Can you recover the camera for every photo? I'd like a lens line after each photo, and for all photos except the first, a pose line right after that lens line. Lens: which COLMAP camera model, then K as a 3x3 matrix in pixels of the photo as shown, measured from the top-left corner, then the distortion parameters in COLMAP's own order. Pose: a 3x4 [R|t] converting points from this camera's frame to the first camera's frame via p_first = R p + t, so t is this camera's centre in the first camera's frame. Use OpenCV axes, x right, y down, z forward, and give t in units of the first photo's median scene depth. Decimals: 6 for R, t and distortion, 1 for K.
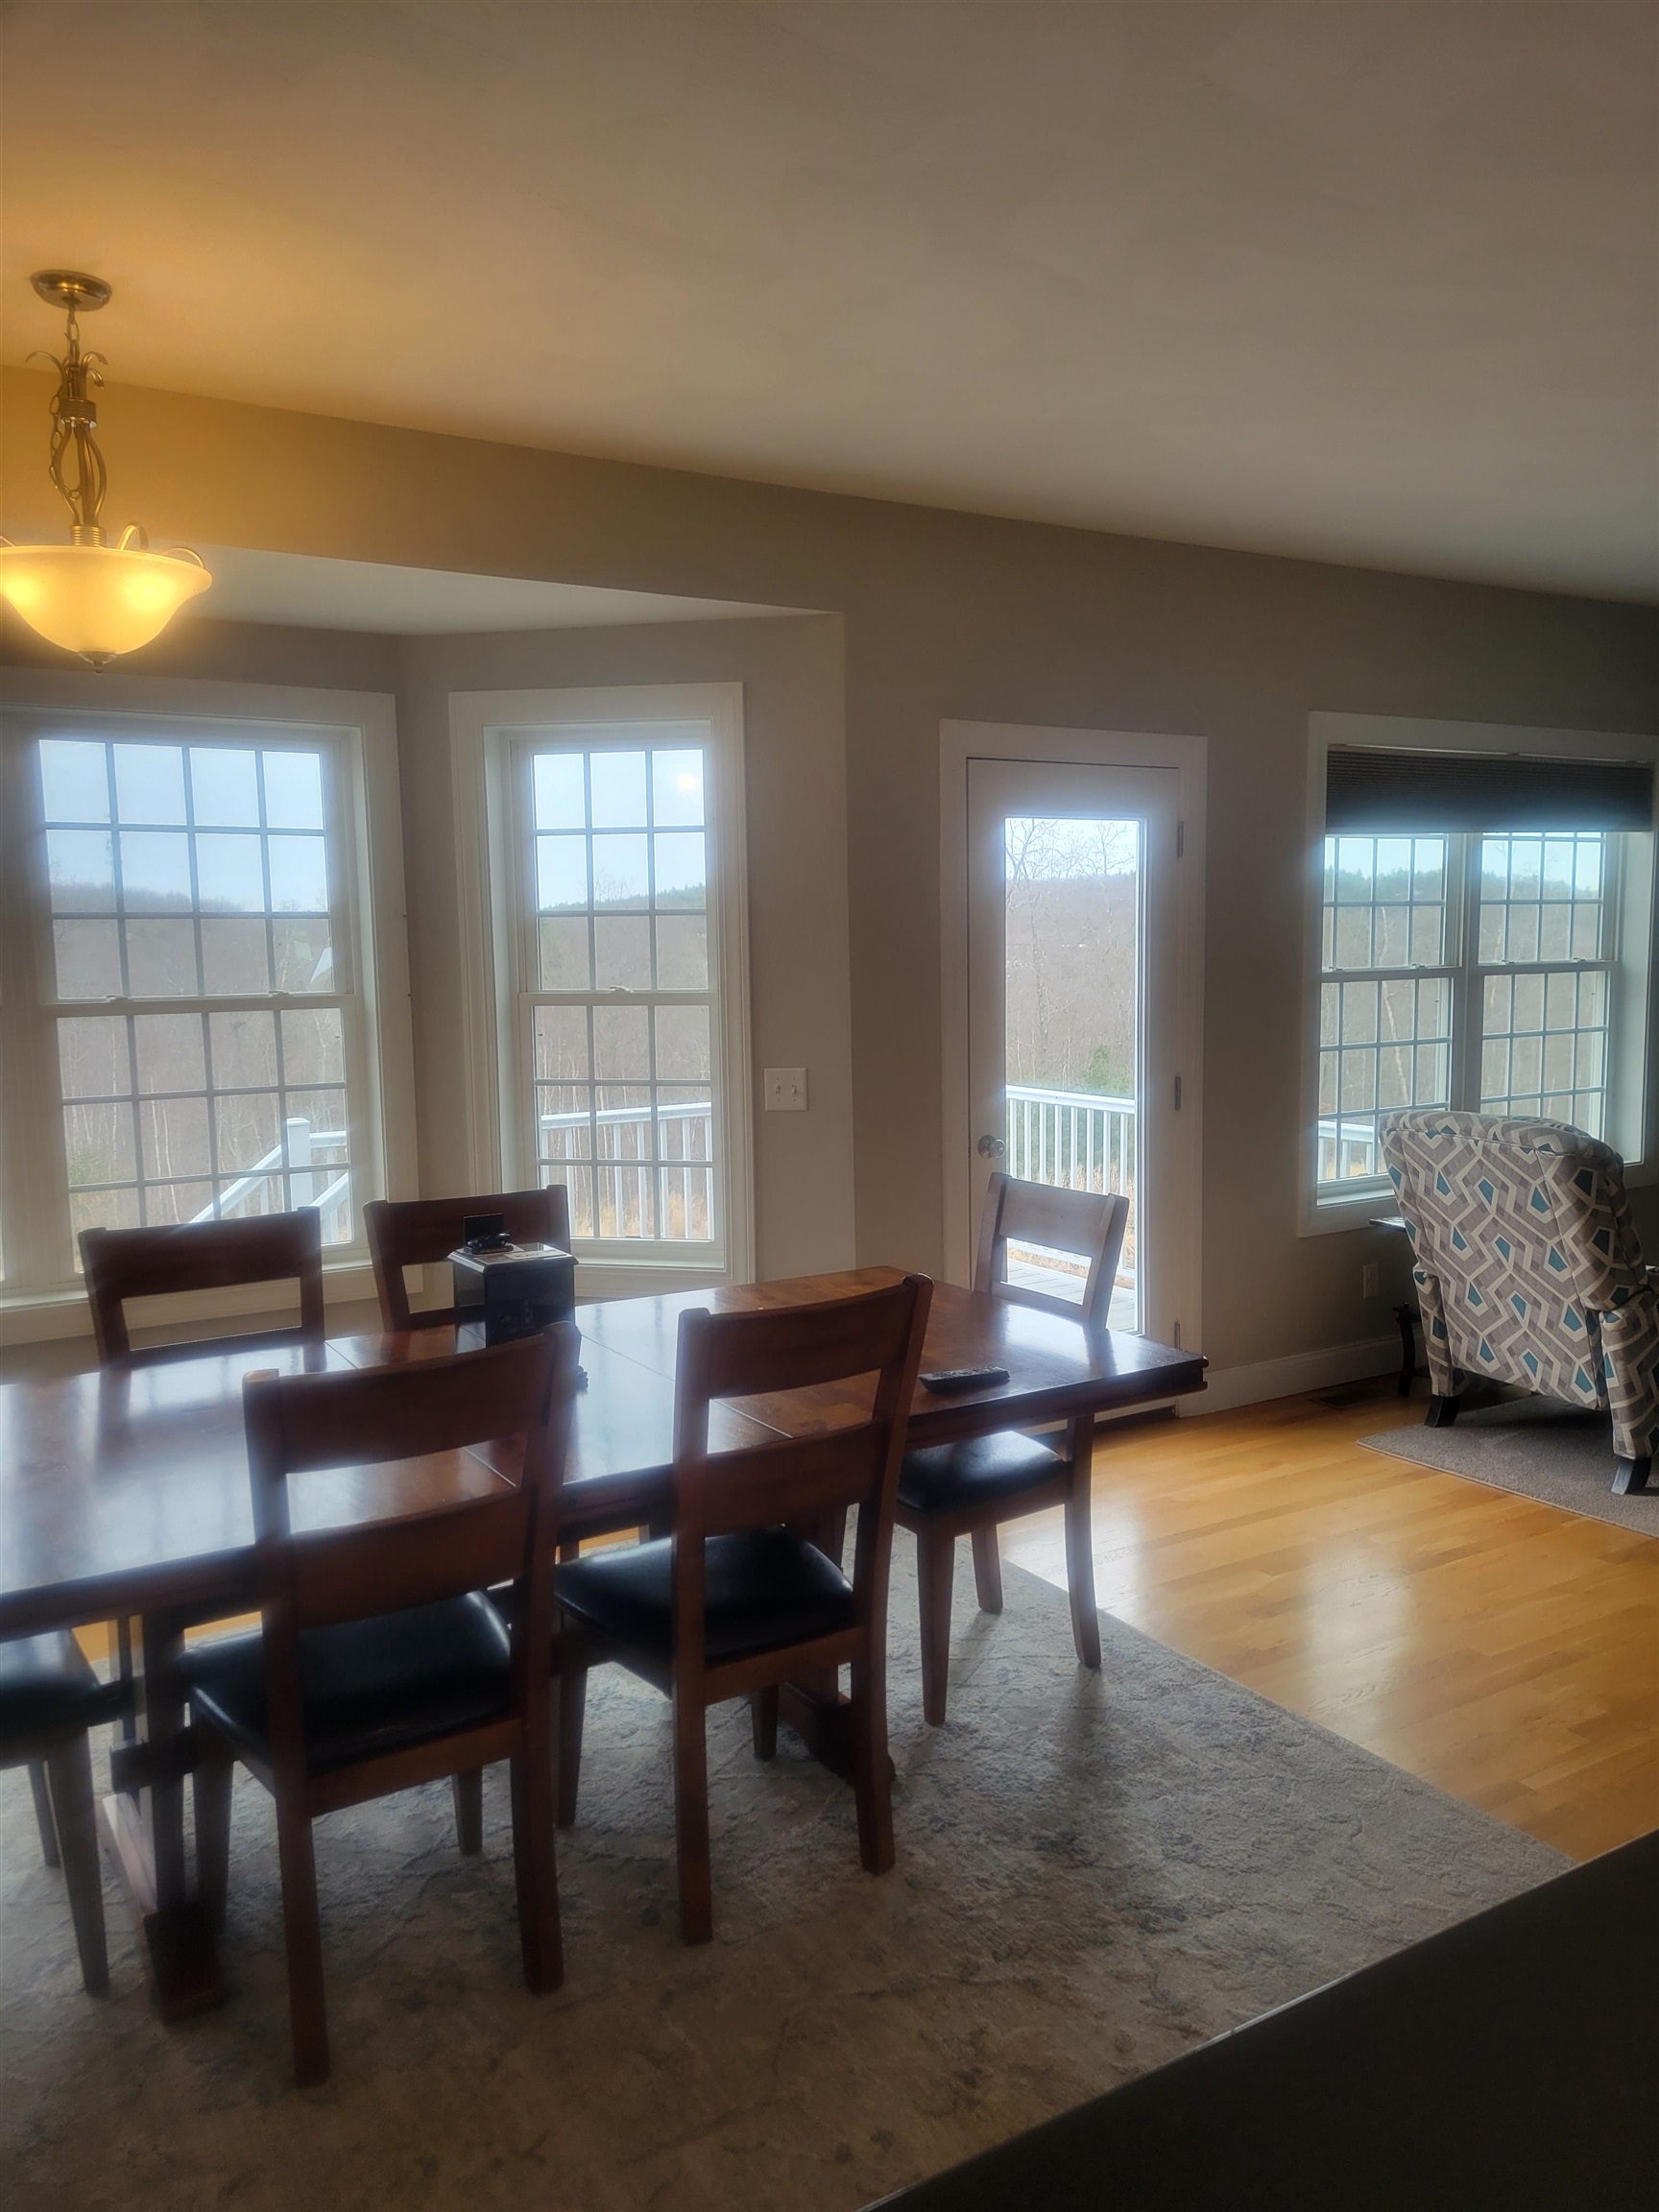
lens RADIAL K [[1677.6, 0, 842.4], [0, 1677.6, 1119.0], [0, 0, 1]] dist [0.077963, -0.019729]
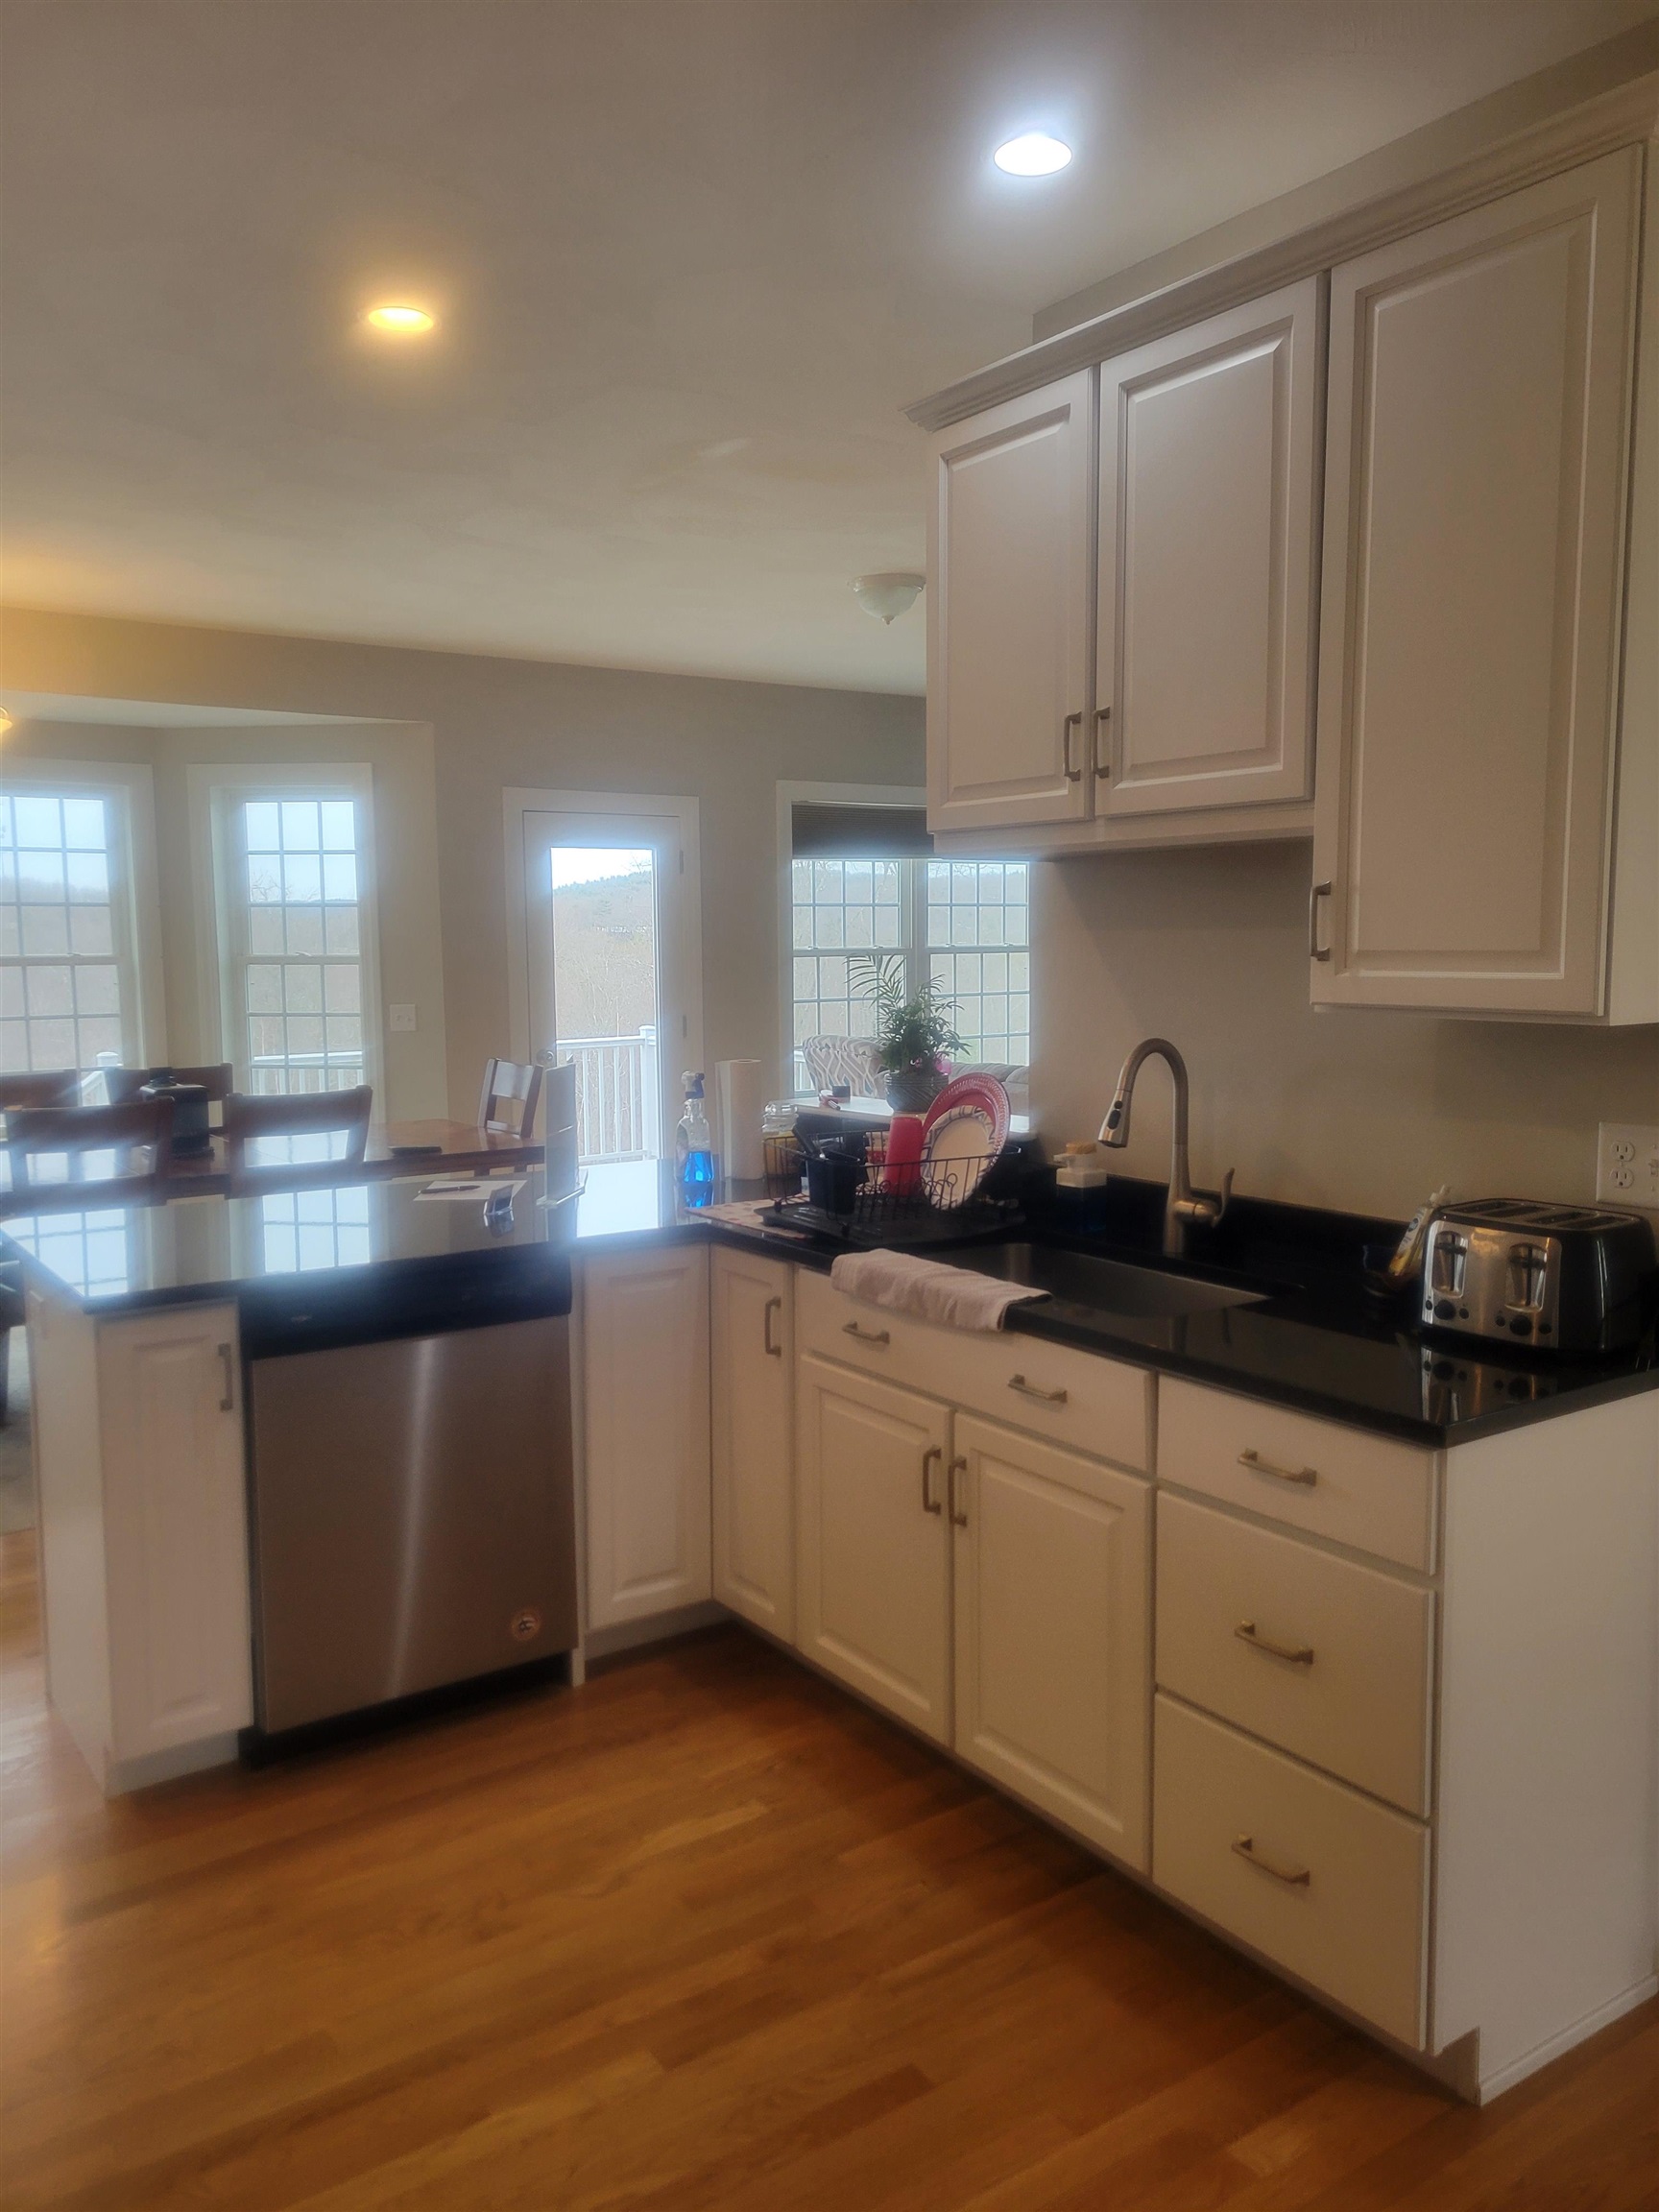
lens RADIAL K [[1677.6, 0, 839.0], [0, 1677.6, 1095.2], [0, 0, 1]] dist [0.077963, -0.019729]
pose [[0.997952, 0.001440, 0.063956, 0.267036], [-0.000991, 0.999975, -0.007042, 0.064784], [-0.063964, 0.006964, 0.997928, -0.601717]]
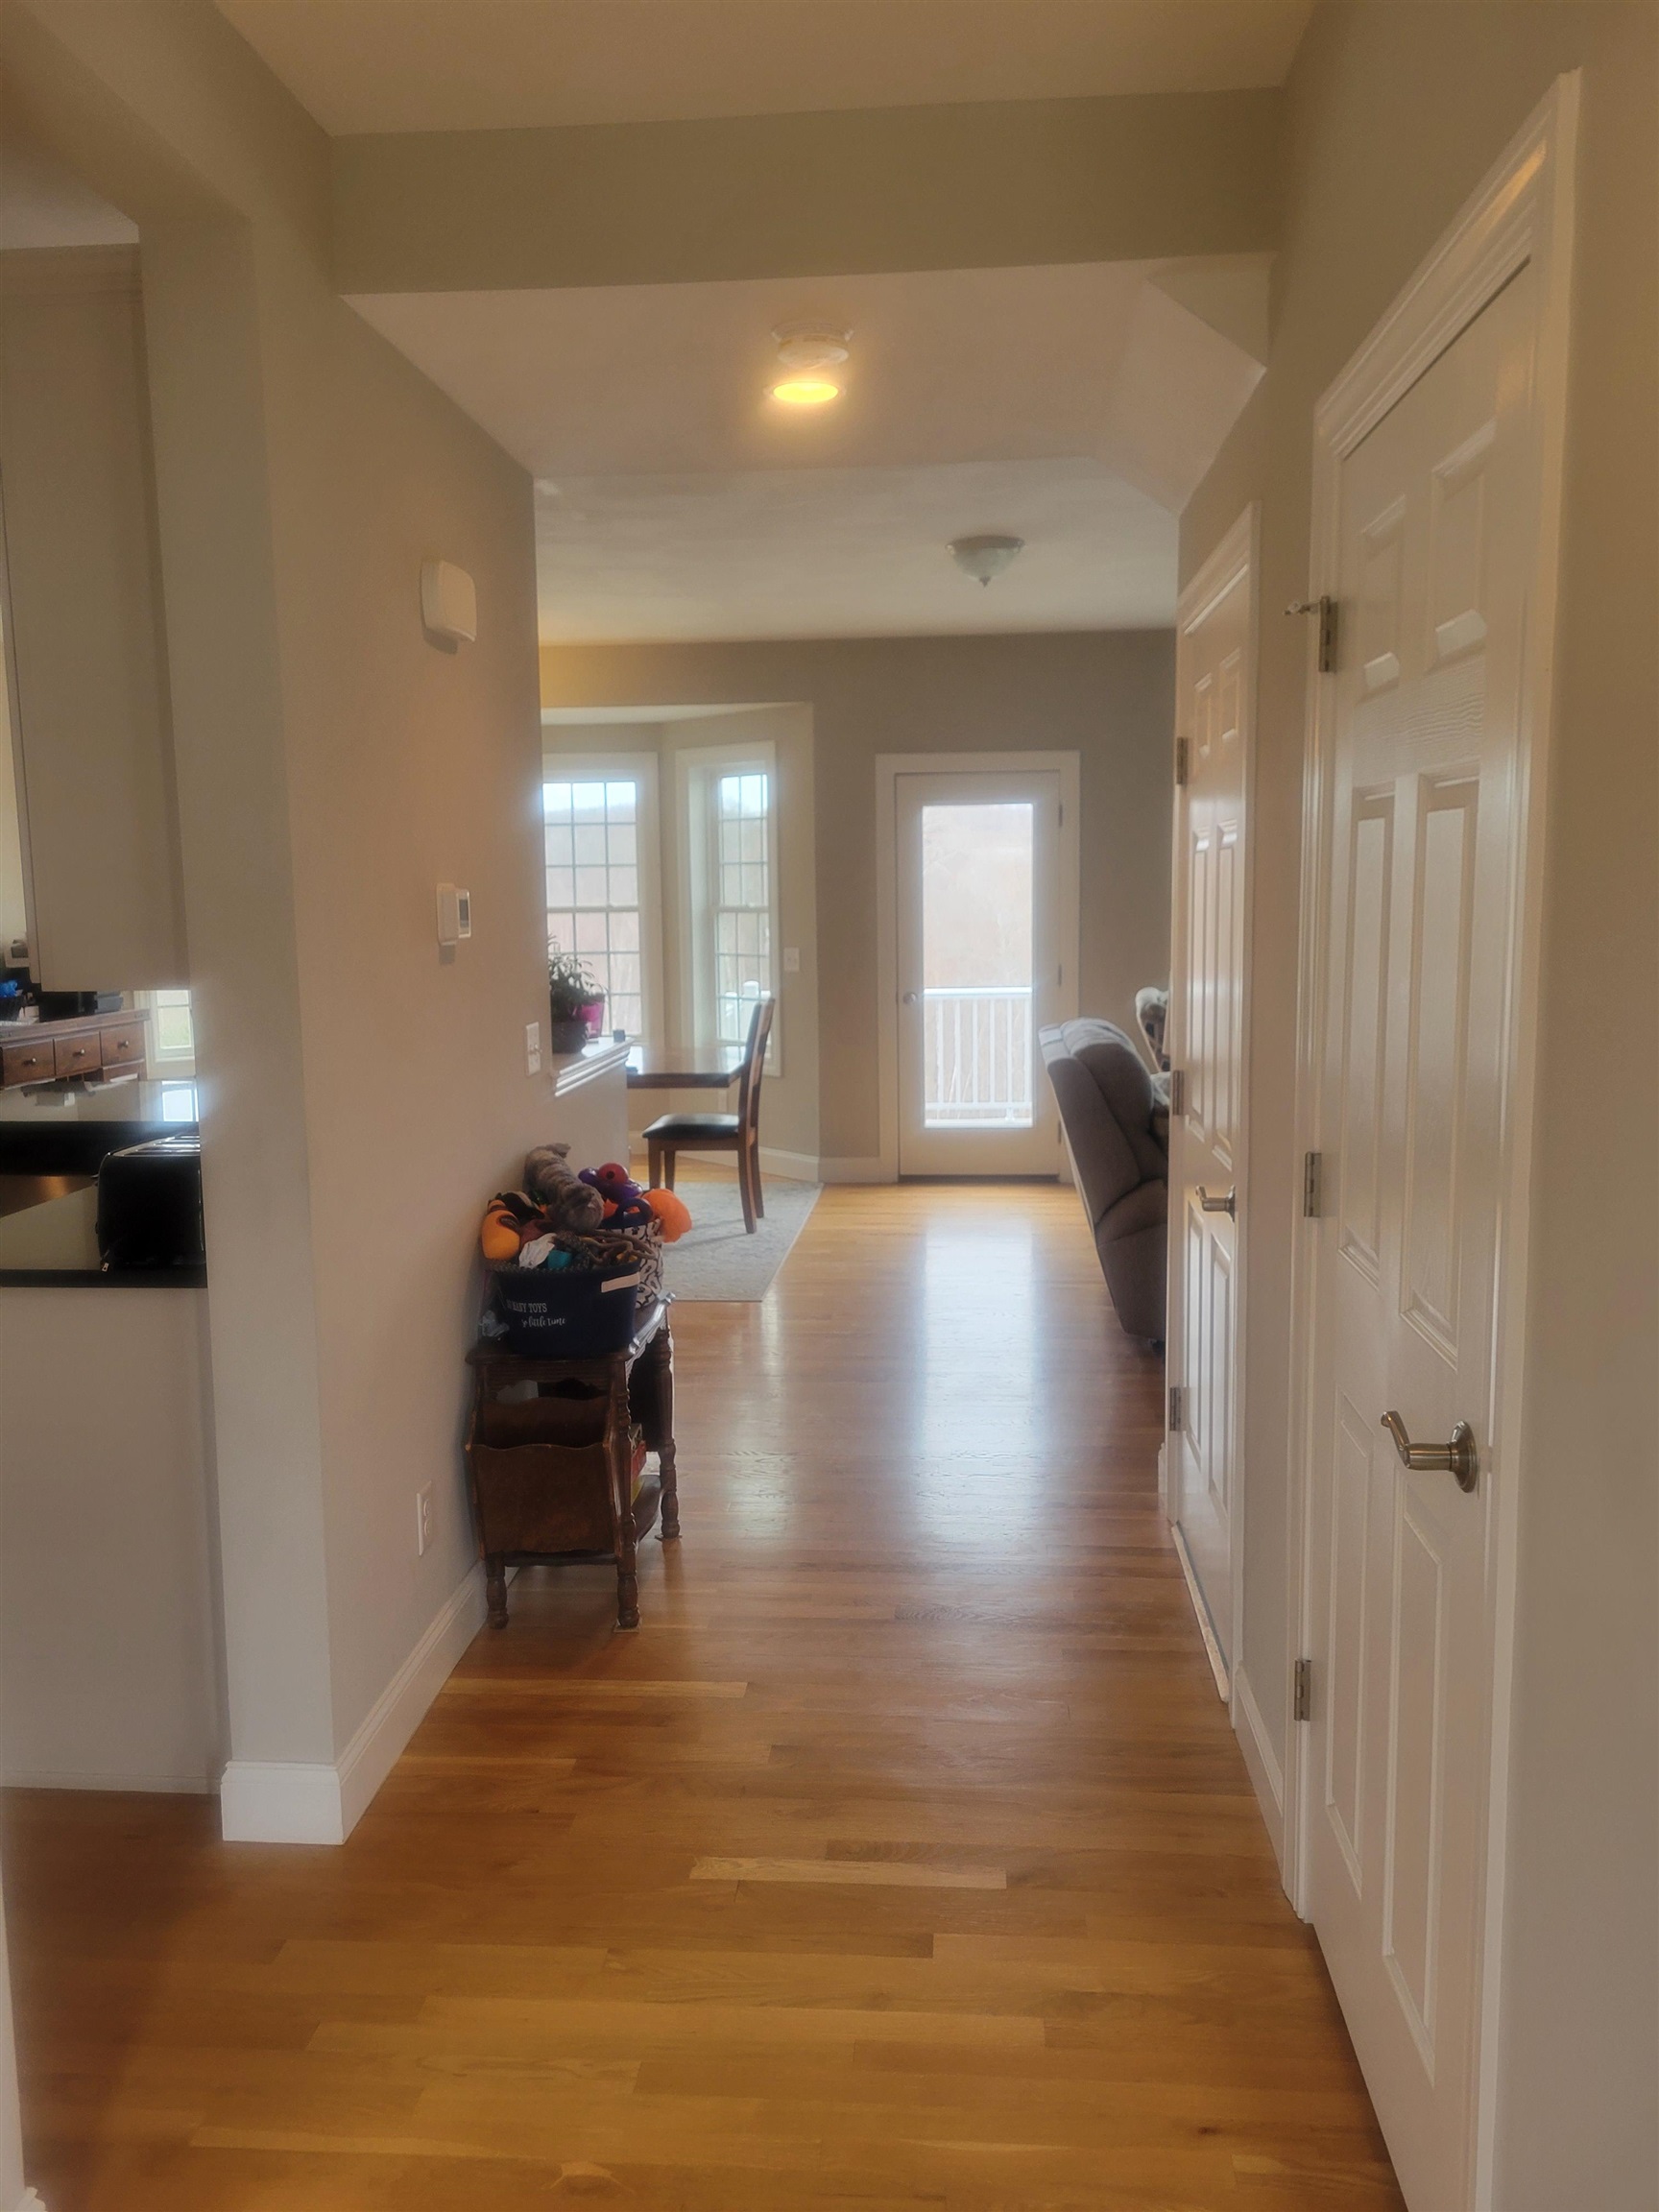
lens RADIAL K [[1677.6, 0, 831.2], [0, 1677.6, 1099.4], [0, 0, 1]] dist [0.077963, -0.019729]
pose [[0.810764, 0.082251, -0.579566, 1.057287], [-0.063649, 0.996596, 0.052395, 0.034939], [0.581903, -0.005591, 0.813239, -0.468937]]
